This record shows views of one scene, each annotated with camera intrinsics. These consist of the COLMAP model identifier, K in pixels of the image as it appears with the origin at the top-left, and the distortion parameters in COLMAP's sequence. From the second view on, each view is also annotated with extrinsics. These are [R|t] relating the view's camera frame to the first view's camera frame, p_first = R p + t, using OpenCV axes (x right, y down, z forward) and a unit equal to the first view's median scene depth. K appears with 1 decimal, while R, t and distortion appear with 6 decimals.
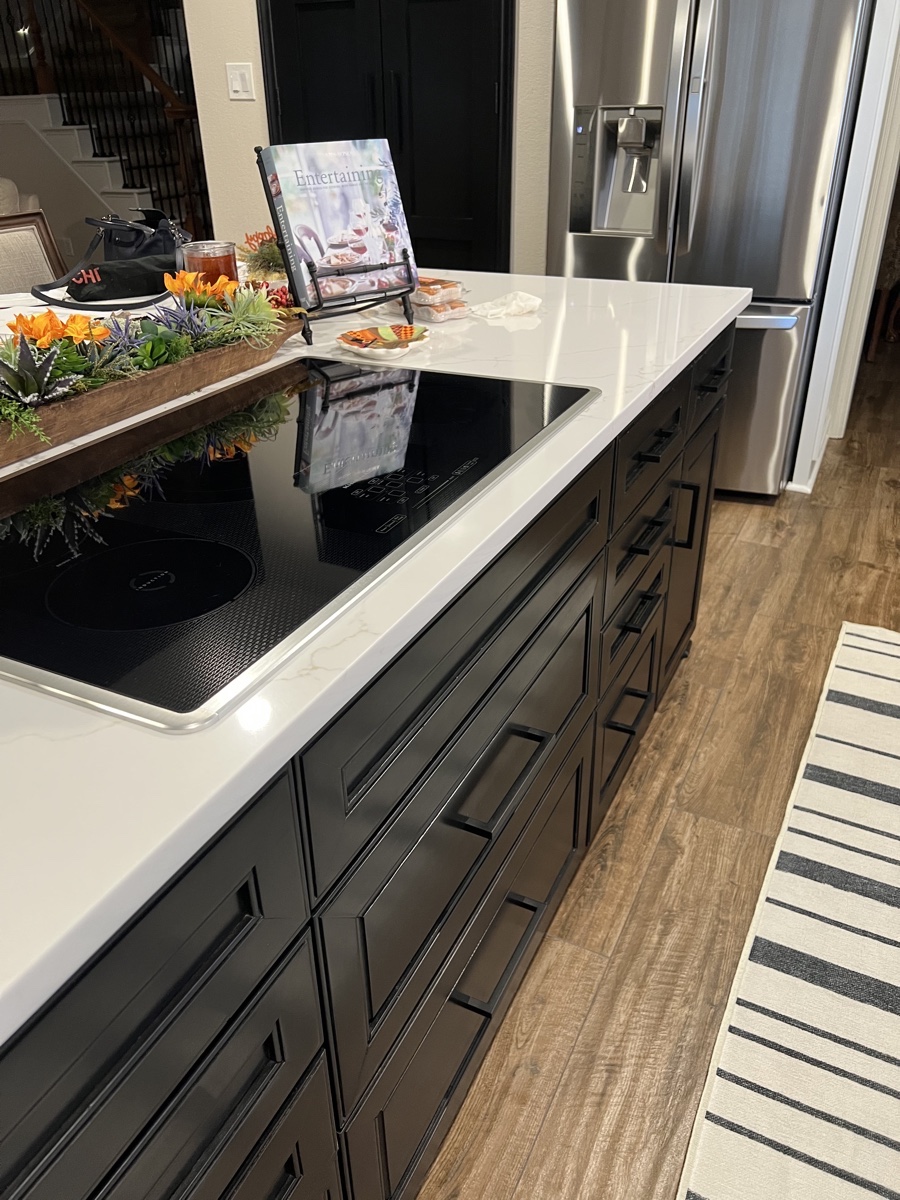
lens RADIAL K [[905.8, 0, 450.0], [0, 905.8, 594.1], [0, 0, 1]] dist [0.048011, -0.058999]
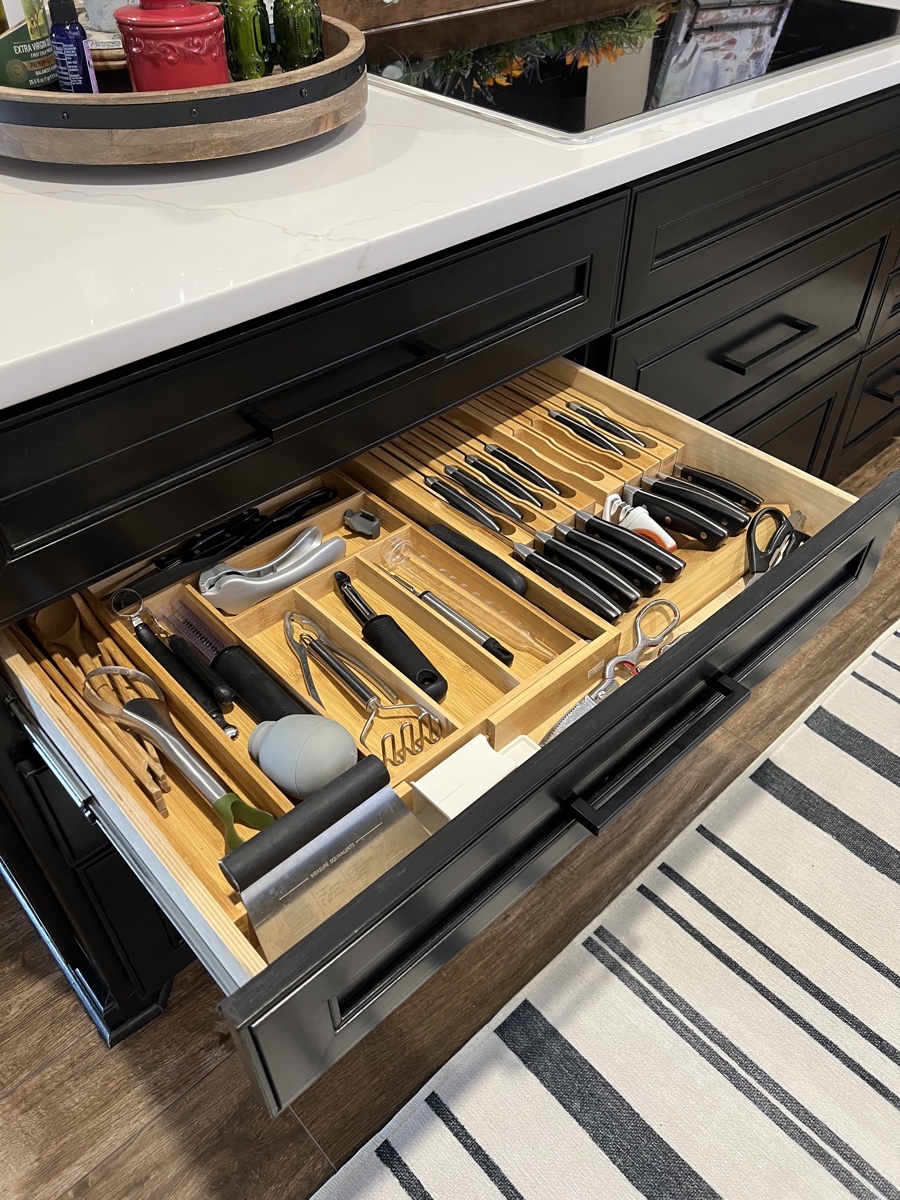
lens RADIAL K [[905.8, 0, 456.9], [0, 905.8, 608.0], [0, 0, 1]] dist [0.048011, -0.058999]
pose [[0.938604, 0.254130, -0.233323, 0.028286], [-0.187097, 0.943171, 0.274634, 0.173866], [0.289856, -0.214118, 0.932811, -0.221163]]
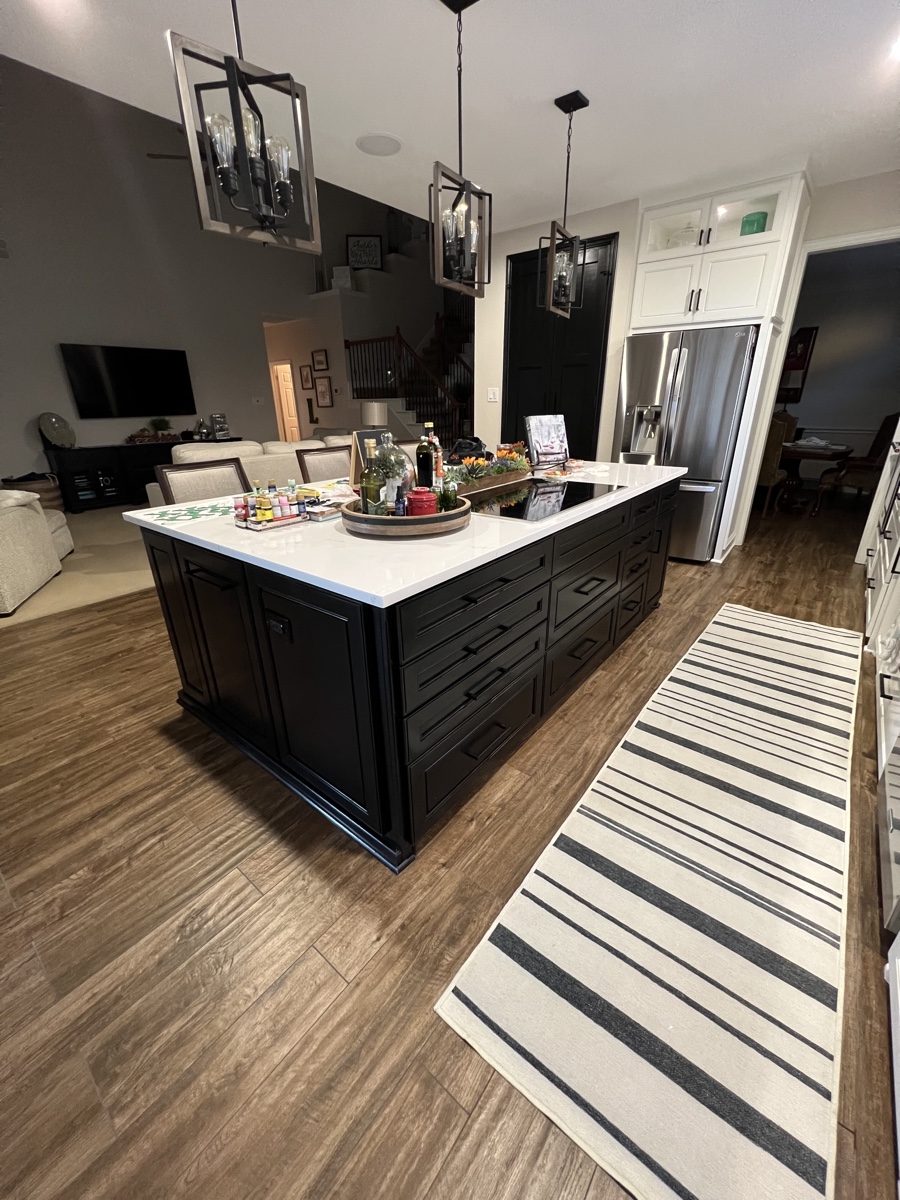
lens RADIAL K [[482.4, 0, 454.5], [0, 482.4, 598.0], [0, 0, 1]] dist [-0.000462, 0.000139]
pose [[0.979312, 0.082932, -0.184582, -0.069927], [-0.102062, 0.990070, -0.096666, 0.301608], [0.174732, 0.113505, 0.978052, -0.574403]]
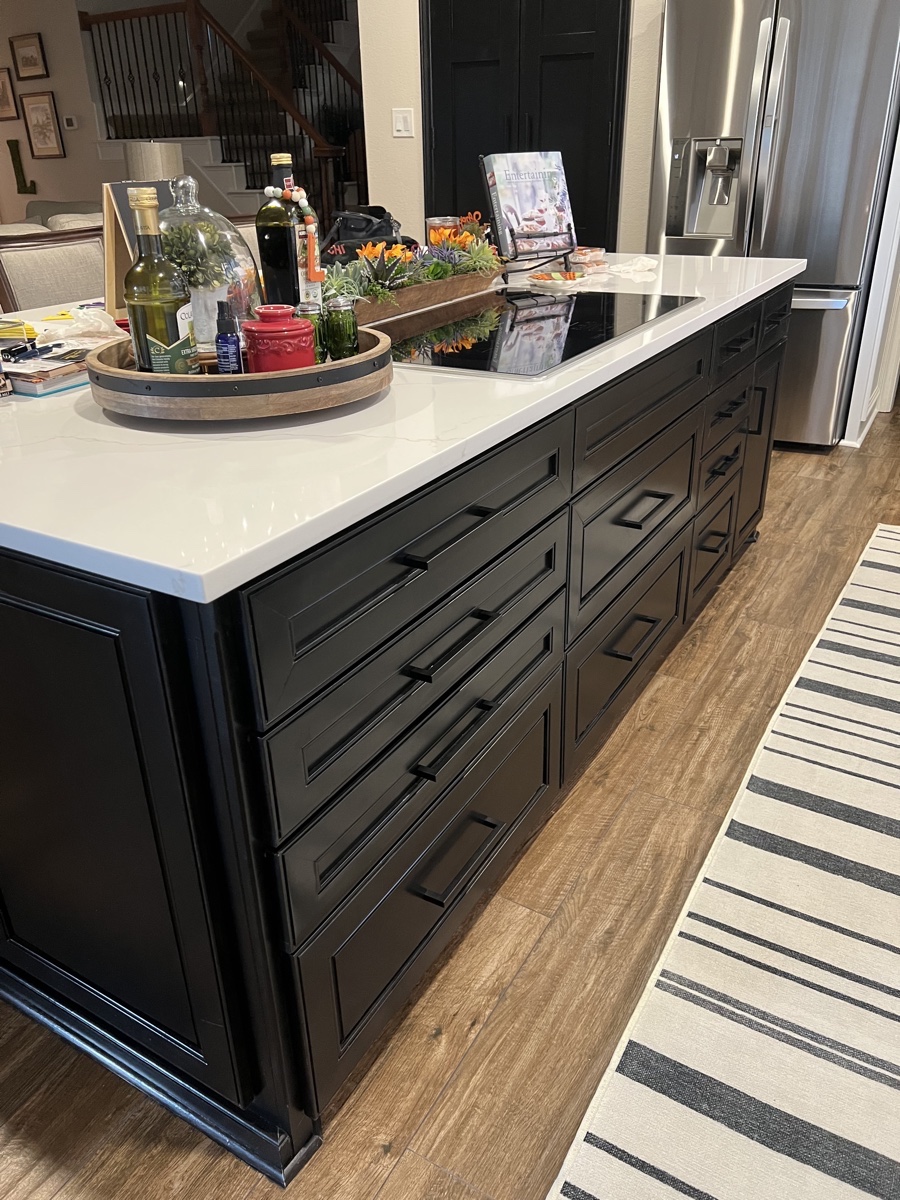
lens RADIAL K [[905.8, 0, 462.4], [0, 905.8, 588.7], [0, 0, 1]] dist [0.048011, -0.058999]
pose [[0.998063, 0.026585, -0.056245, -0.114962], [-0.029214, 0.998494, -0.046439, 0.274704], [0.054926, 0.047992, 0.997336, -0.443739]]
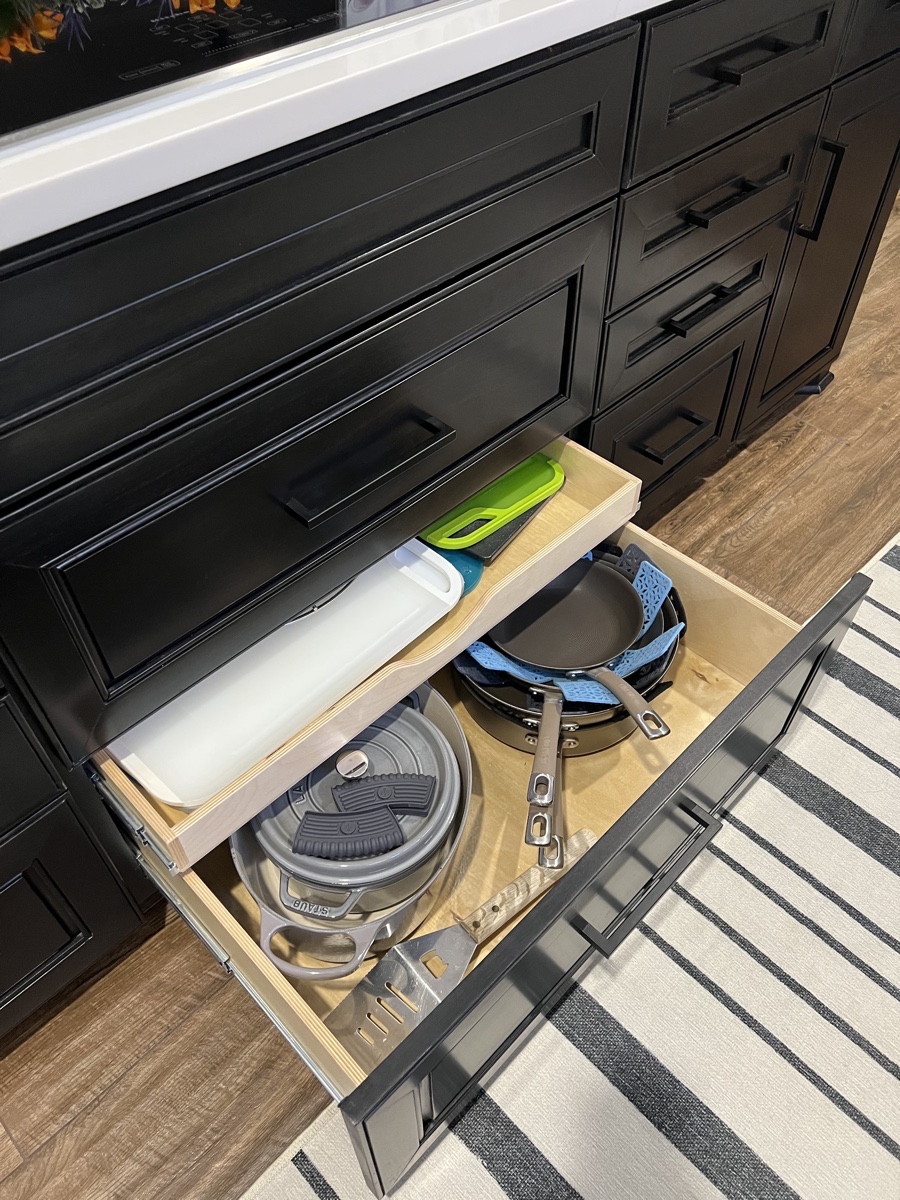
lens RADIAL K [[905.8, 0, 465.4], [0, 905.8, 601.4], [0, 0, 1]] dist [0.048011, -0.058999]
pose [[0.951795, 0.240457, -0.190440, 0.207895], [-0.162919, 0.922344, 0.350340, 0.007882], [0.259893, -0.302425, 0.917057, 0.141068]]
